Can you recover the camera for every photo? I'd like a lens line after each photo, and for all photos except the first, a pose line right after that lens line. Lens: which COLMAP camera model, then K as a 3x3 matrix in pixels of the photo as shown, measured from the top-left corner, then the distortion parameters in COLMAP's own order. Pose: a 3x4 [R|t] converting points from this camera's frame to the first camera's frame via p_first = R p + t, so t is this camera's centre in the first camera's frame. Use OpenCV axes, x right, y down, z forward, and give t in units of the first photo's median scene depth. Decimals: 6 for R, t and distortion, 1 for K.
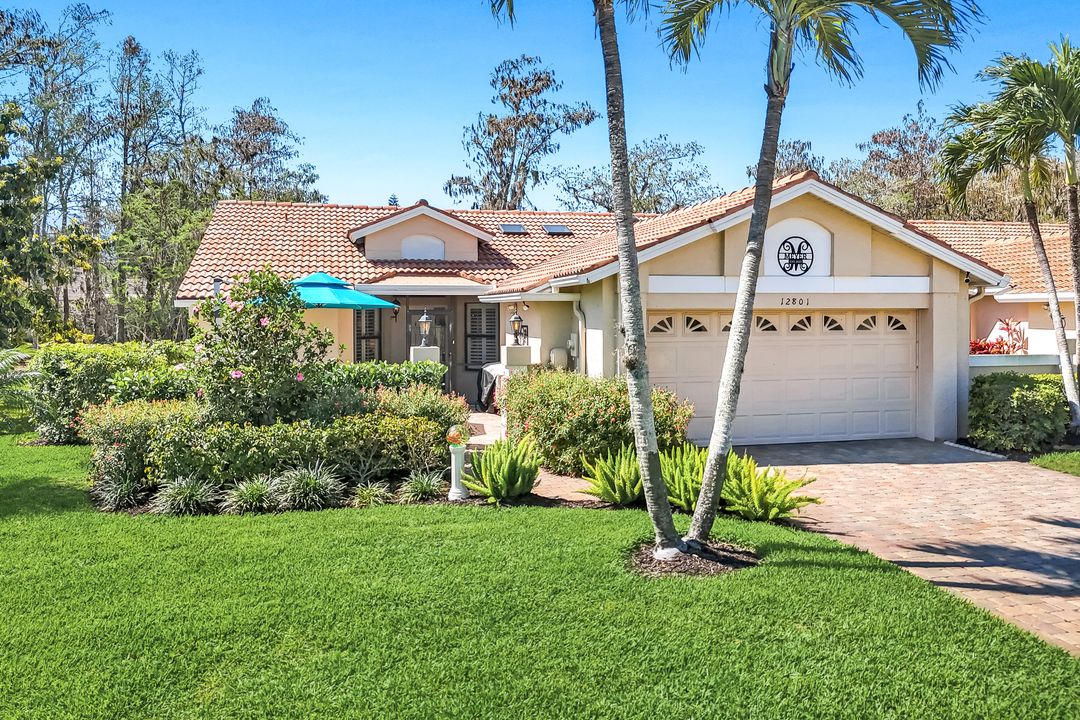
lens RADIAL K [[772.4, 0, 538.9], [0, 772.4, 376.6], [0, 0, 1]] dist [0.106270, -0.160568]
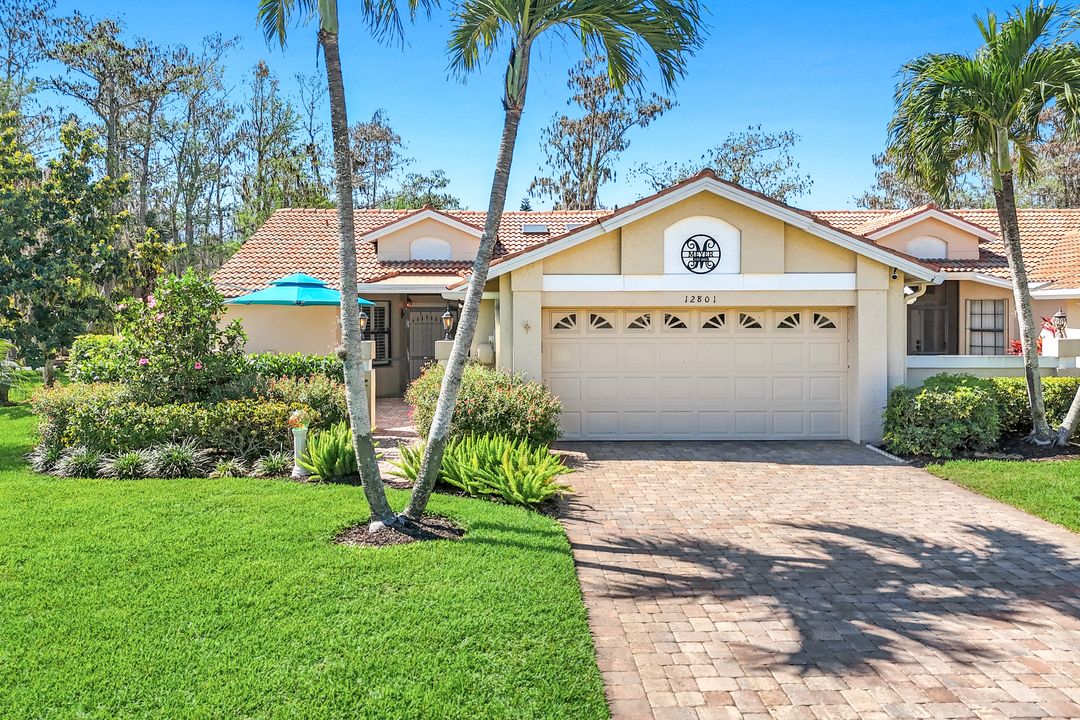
lens RADIAL K [[772.4, 0, 538.9], [0, 772.4, 376.6], [0, 0, 1]] dist [0.106270, -0.160568]
pose [[0.977691, 0.018629, -0.209218, 0.336084], [-0.017695, 0.999823, 0.006334, 0.000892], [0.209299, -0.002491, 0.977848, -0.022982]]
